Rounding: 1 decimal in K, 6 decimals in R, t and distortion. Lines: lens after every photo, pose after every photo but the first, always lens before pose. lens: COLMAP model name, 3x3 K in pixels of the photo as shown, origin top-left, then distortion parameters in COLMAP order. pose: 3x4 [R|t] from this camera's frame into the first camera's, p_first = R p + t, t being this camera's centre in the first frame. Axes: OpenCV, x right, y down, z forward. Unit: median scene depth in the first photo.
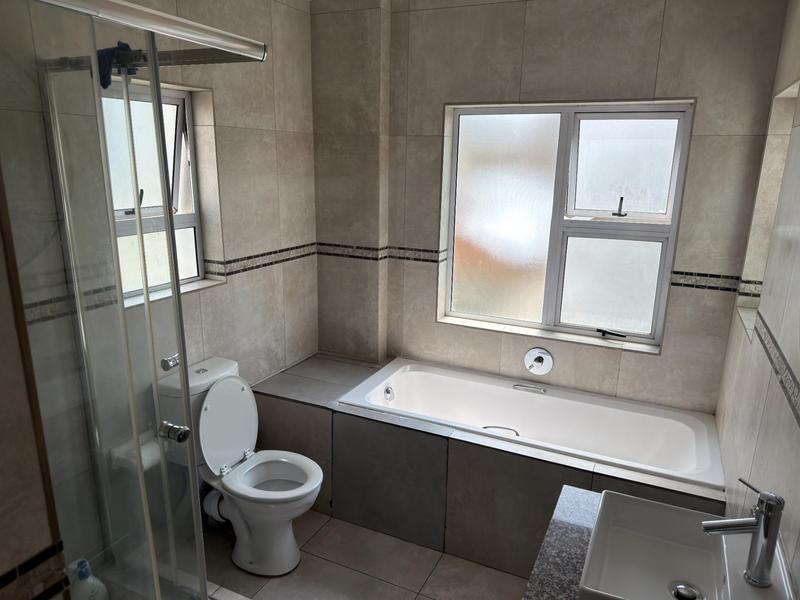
lens RADIAL K [[572.0, 0, 377.1], [0, 572.0, 312.1], [0, 0, 1]] dist [0.026398, -0.051642]
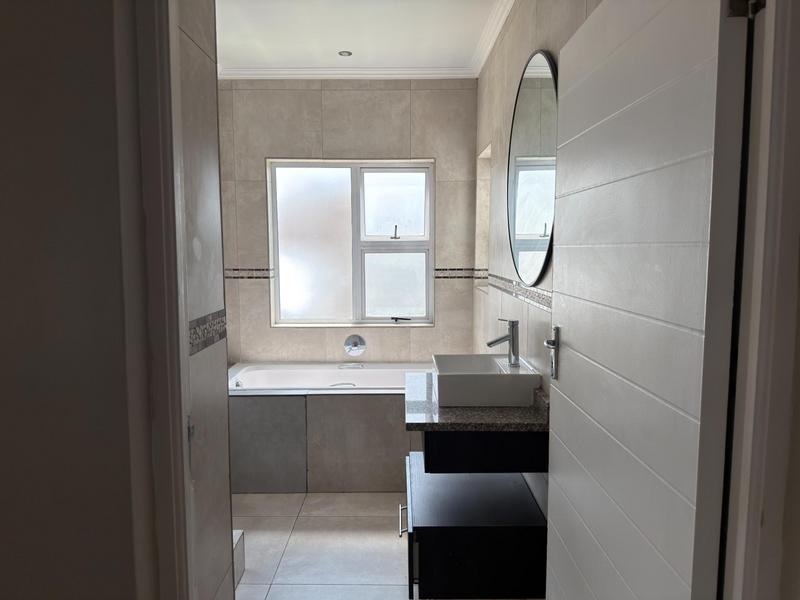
lens RADIAL K [[572.0, 0, 397.1], [0, 572.0, 302.8], [0, 0, 1]] dist [0.026398, -0.051642]
pose [[0.893716, -0.051275, 0.445693, -0.234035], [0.125604, 0.982315, -0.138853, 0.200493], [-0.430691, 0.180076, 0.884352, -0.253420]]
